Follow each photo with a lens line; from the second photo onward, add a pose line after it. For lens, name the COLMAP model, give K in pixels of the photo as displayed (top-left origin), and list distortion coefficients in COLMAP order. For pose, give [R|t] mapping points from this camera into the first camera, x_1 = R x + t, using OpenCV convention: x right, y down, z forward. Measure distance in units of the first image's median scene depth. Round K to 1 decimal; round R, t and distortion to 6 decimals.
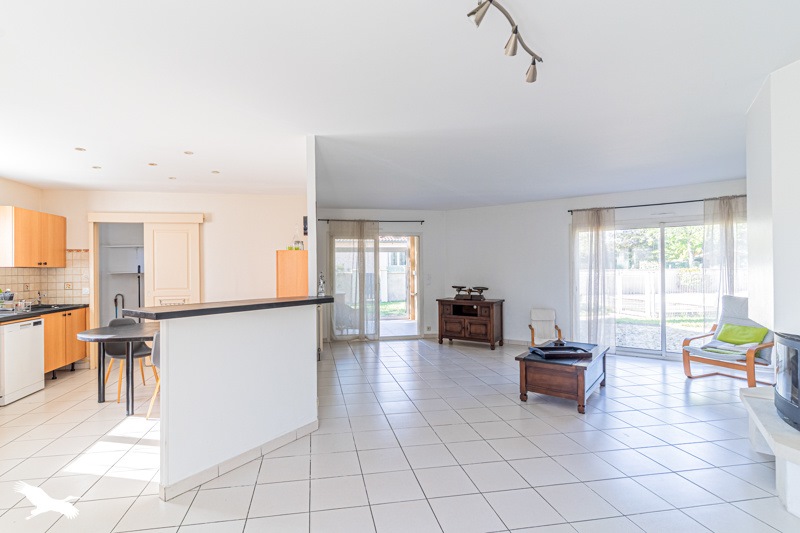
lens RADIAL K [[401.7, 0, 397.6], [0, 401.7, 268.4], [0, 0, 1]] dist [-0.018387, 0.000052]
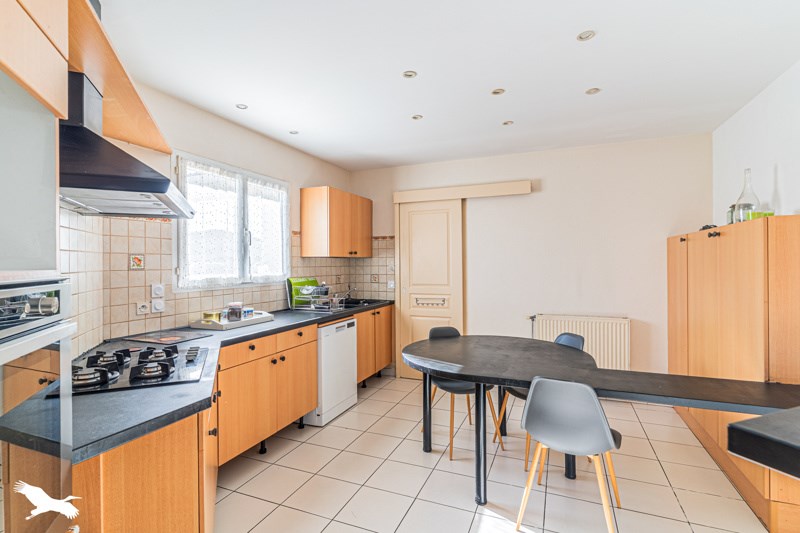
lens RADIAL K [[401.7, 0, 400.4], [0, 401.7, 263.4], [0, 0, 1]] dist [-0.018387, 0.000052]
pose [[0.837949, 0.003523, -0.545738, -0.313712], [0.003290, 0.999928, 0.011505, 0.000579], [0.545739, -0.011436, 0.837877, 0.303039]]
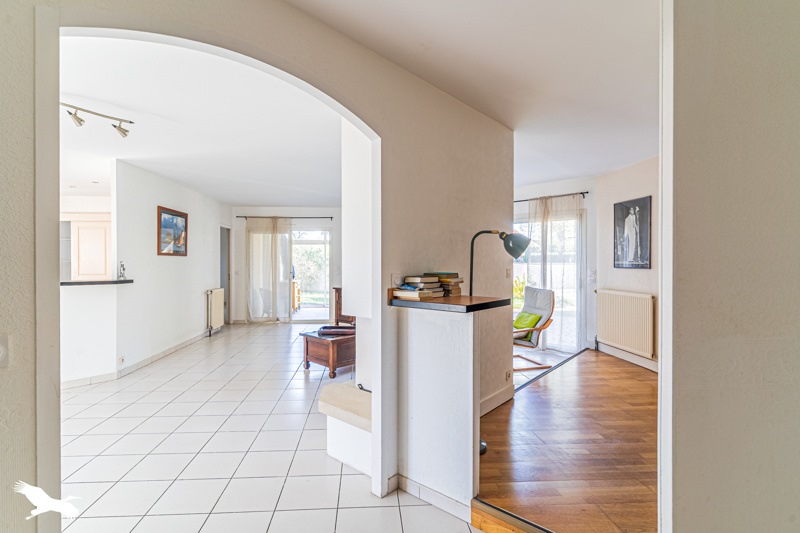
lens RADIAL K [[401.7, 0, 396.6], [0, 401.7, 263.2], [0, 0, 1]] dist [-0.018387, 0.000052]
pose [[0.995578, 0.009514, -0.093451, 0.508406], [-0.008639, 0.999915, 0.009770, -0.004775], [0.093536, -0.008919, 0.995576, -0.135599]]
